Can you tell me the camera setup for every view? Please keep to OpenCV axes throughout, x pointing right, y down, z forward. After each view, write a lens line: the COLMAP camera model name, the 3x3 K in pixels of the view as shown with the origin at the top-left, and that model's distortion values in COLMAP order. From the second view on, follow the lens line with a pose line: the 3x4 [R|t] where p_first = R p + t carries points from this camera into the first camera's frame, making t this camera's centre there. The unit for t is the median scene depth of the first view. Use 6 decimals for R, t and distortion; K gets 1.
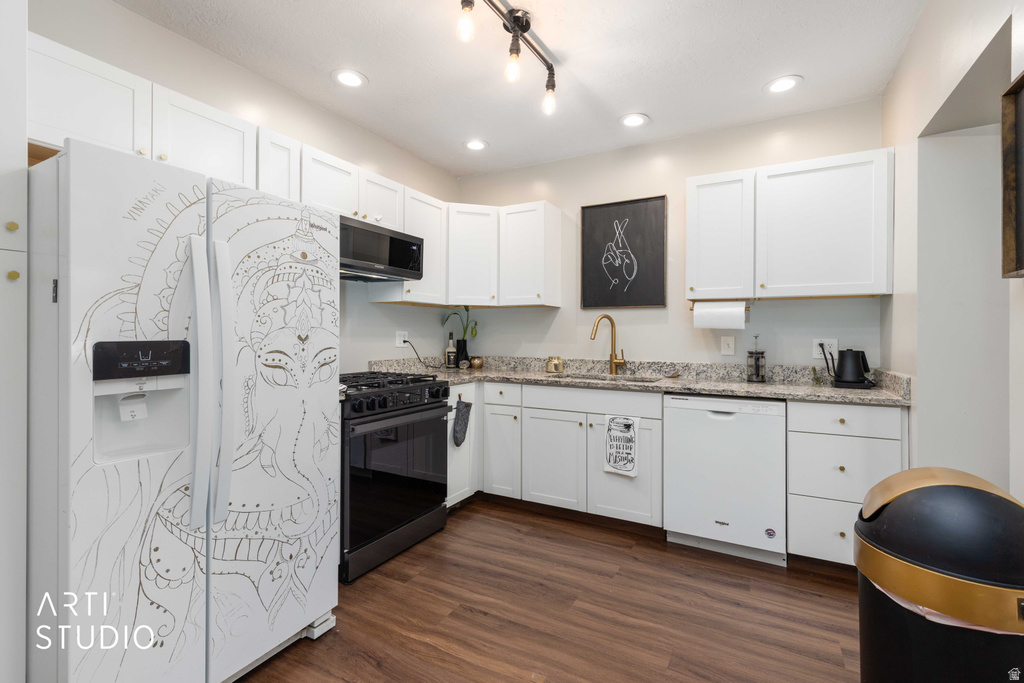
lens RADIAL K [[463.6, 0, 513.6], [0, 463.6, 335.1], [0, 0, 1]] dist [0.007762, -0.001779]
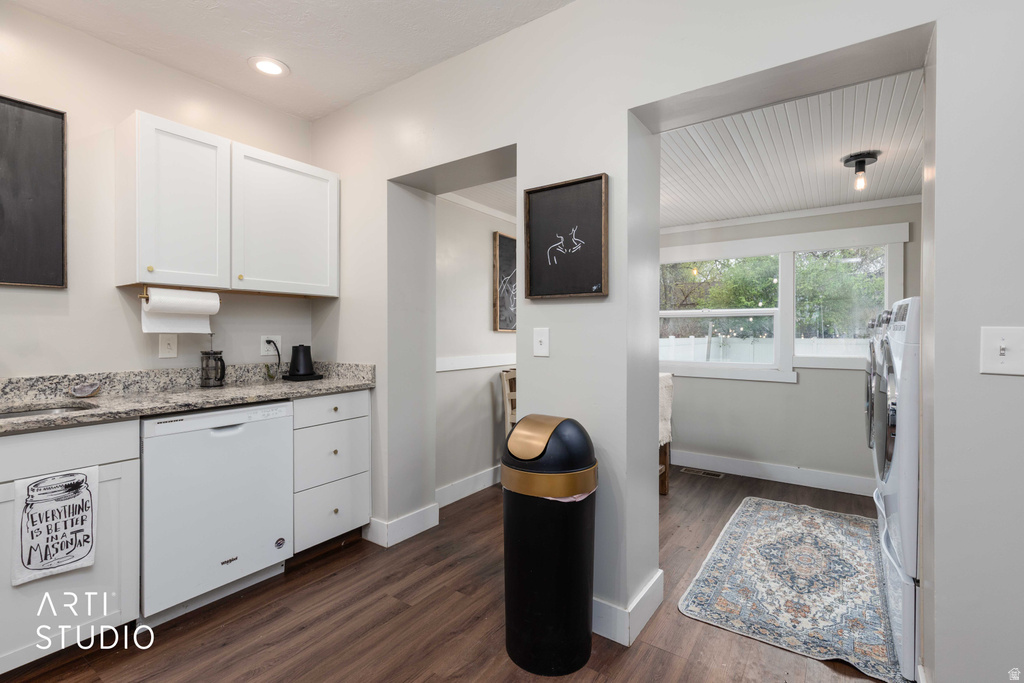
lens RADIAL K [[463.6, 0, 510.5], [0, 463.6, 335.0], [0, 0, 1]] dist [0.007762, -0.001779]
pose [[0.111603, -0.010032, 0.993702, -0.311546], [0.003467, 0.999947, 0.009706, -0.001608], [-0.993747, 0.002362, 0.111632, 0.414712]]
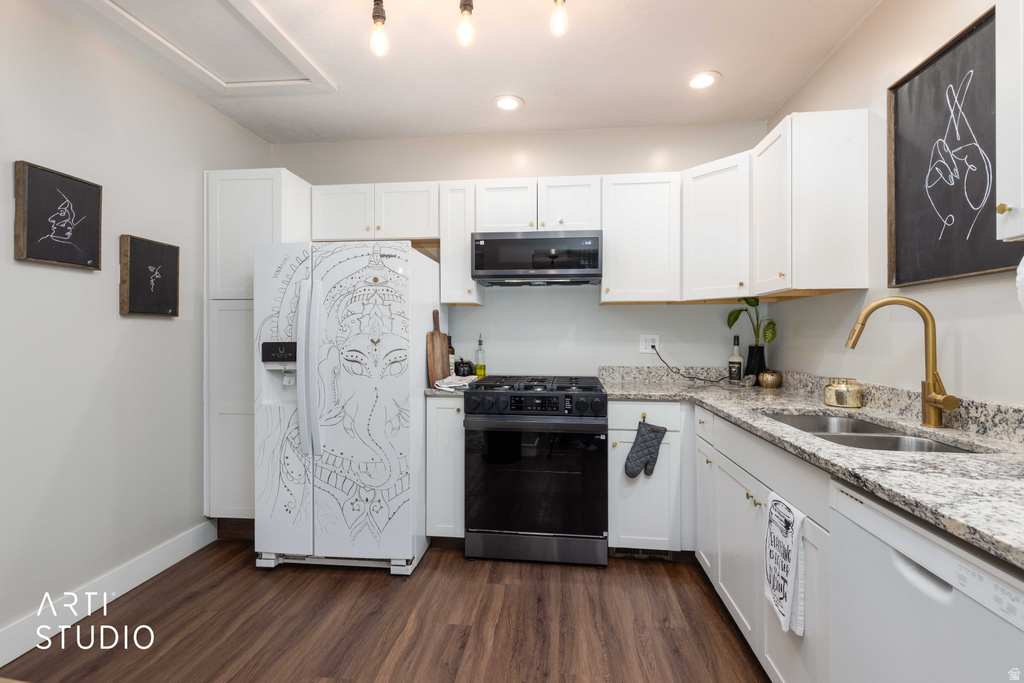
lens RADIAL K [[463.6, 0, 509.6], [0, 463.6, 338.0], [0, 0, 1]] dist [0.007762, -0.001779]
pose [[0.378340, -0.000819, -0.925666, 0.651724], [-0.001462, 0.999998, -0.001482, -0.001106], [0.925666, 0.001914, 0.378338, 0.593178]]
